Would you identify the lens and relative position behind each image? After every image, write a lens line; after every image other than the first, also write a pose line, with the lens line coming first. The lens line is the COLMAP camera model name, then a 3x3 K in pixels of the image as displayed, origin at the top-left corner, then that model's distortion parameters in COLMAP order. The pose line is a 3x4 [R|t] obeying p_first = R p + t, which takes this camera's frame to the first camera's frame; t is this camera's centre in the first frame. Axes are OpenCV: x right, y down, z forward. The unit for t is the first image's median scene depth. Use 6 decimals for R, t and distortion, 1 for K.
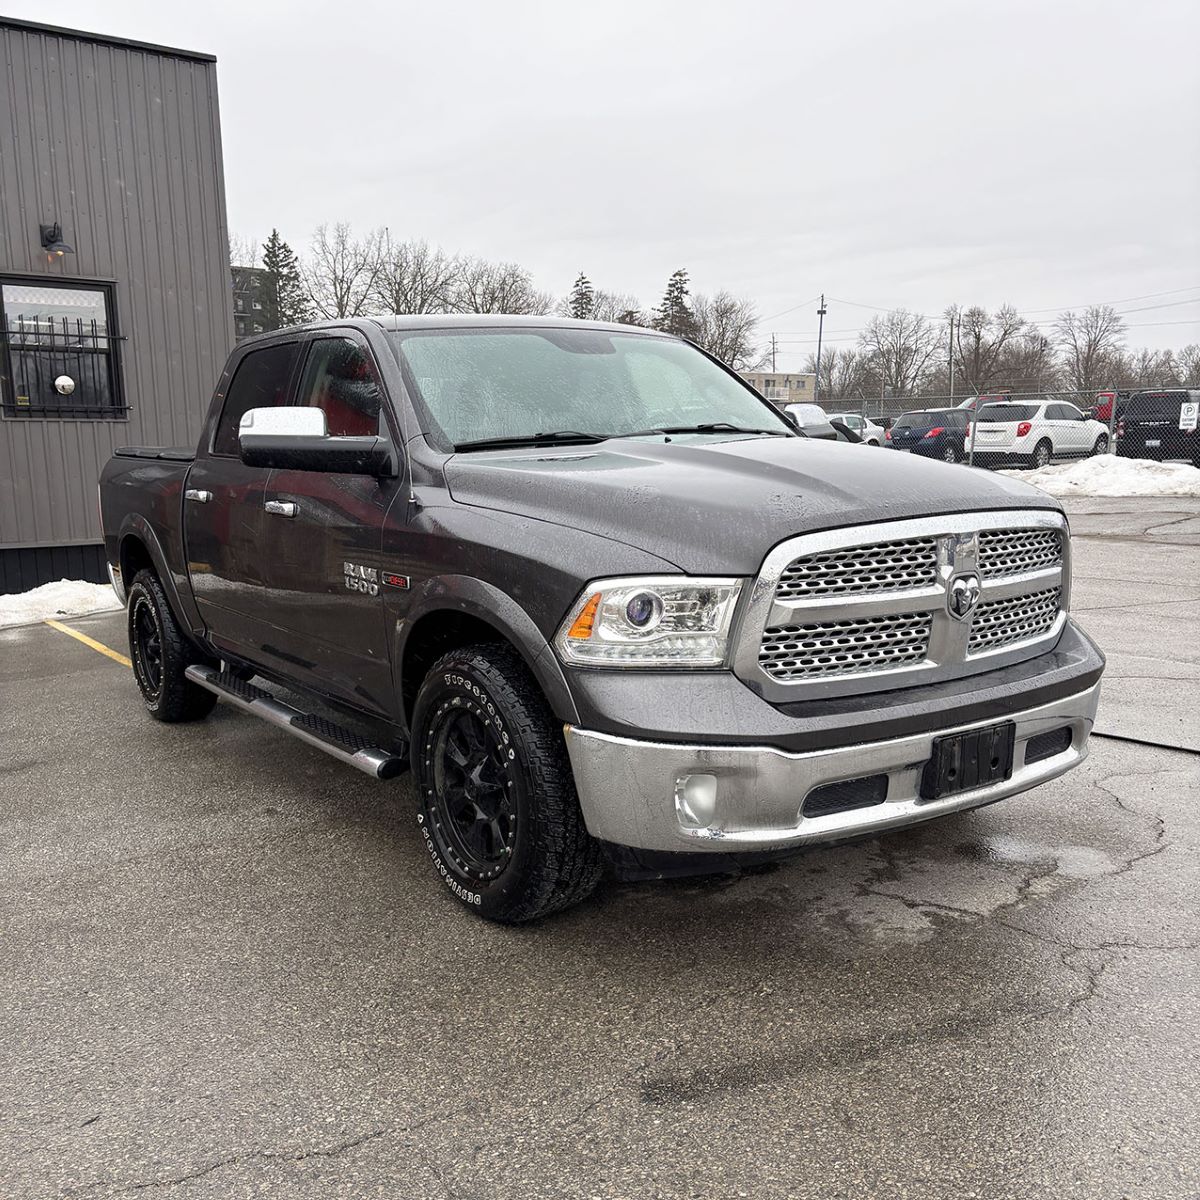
lens RADIAL K [[1294.1, 0, 570.9], [0, 1294.1, 644.8], [0, 0, 1]] dist [0.032360, 0.000000]
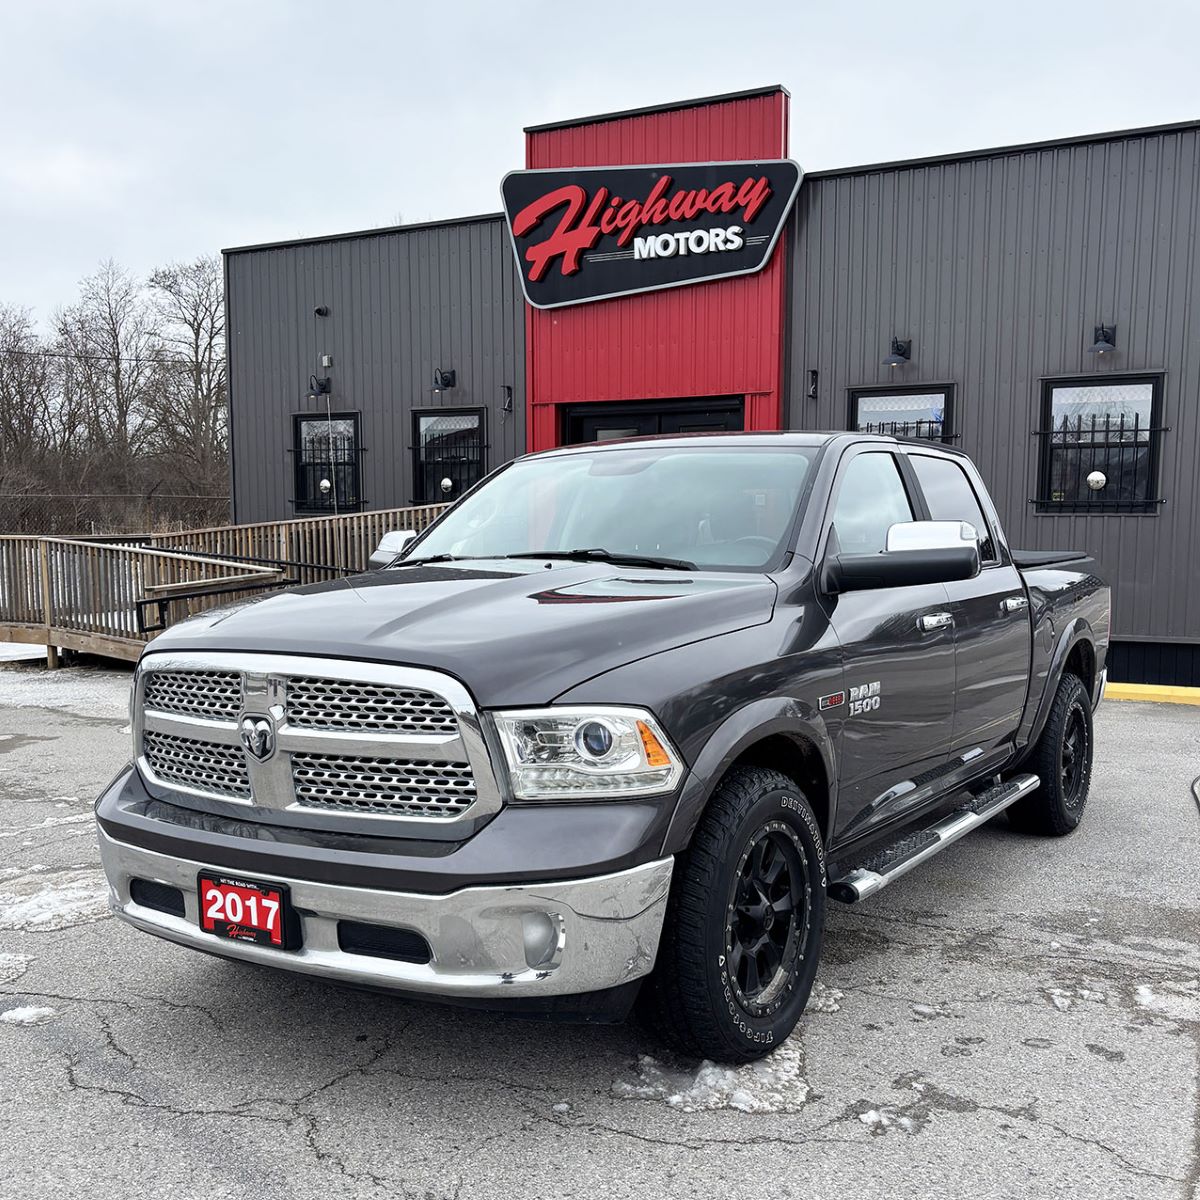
lens RADIAL K [[1342.7, 0, 602.4], [0, 1342.7, 596.3], [0, 0, 1]] dist [0.014570, 0.000000]
pose [[0.431329, 0.067351, -0.899677, 2.009023], [-0.154675, 0.987965, -0.000195, -0.278852], [0.888837, 0.139242, 0.436555, 1.189558]]
